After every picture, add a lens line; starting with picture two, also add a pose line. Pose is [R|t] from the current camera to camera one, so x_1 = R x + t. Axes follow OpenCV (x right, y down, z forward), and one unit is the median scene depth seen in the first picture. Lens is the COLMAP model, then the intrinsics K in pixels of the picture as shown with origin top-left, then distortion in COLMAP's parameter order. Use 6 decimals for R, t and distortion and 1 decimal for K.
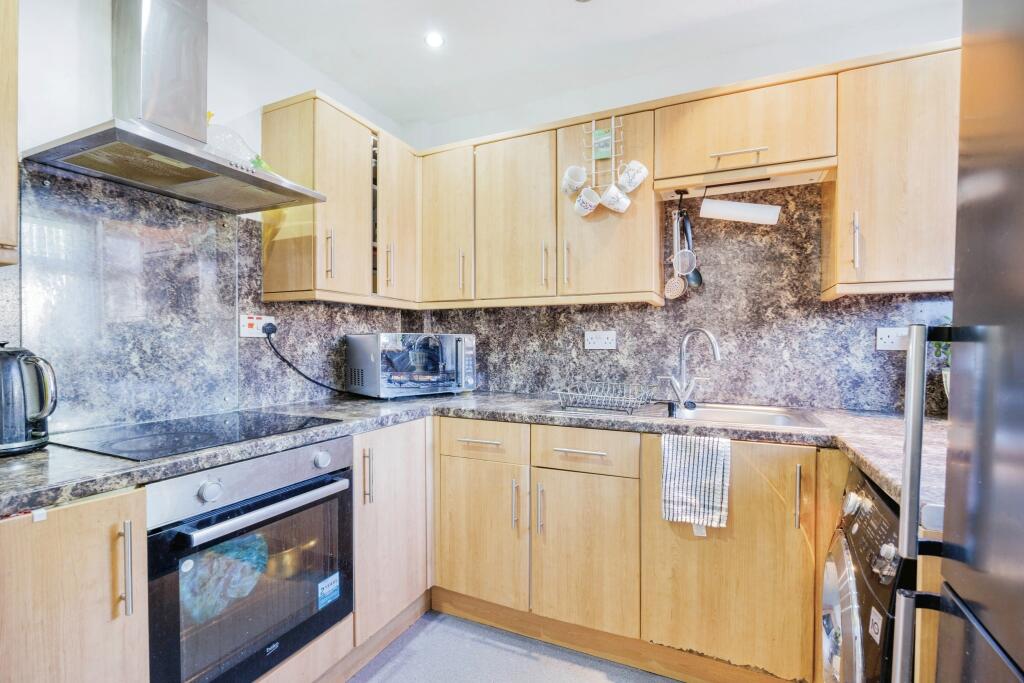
lens RADIAL K [[457.1, 0, 514.5], [0, 457.1, 348.9], [0, 0, 1]] dist [-0.017948, 0.001548]
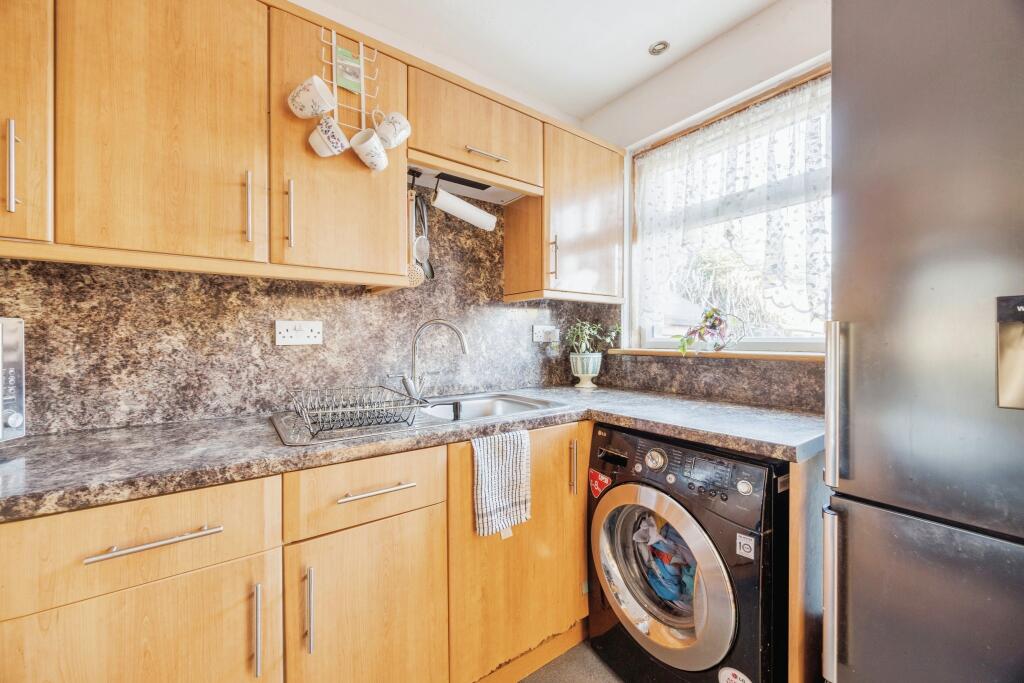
lens RADIAL K [[398.5, 0, 514.5], [0, 398.5, 338.3], [0, 0, 1]] dist [-0.001215, 0.000105]
pose [[0.480661, -0.002208, 0.876904, -0.238266], [0.013570, 0.999896, -0.004921, -0.002948], [-0.876801, 0.014265, 0.480641, 0.430493]]
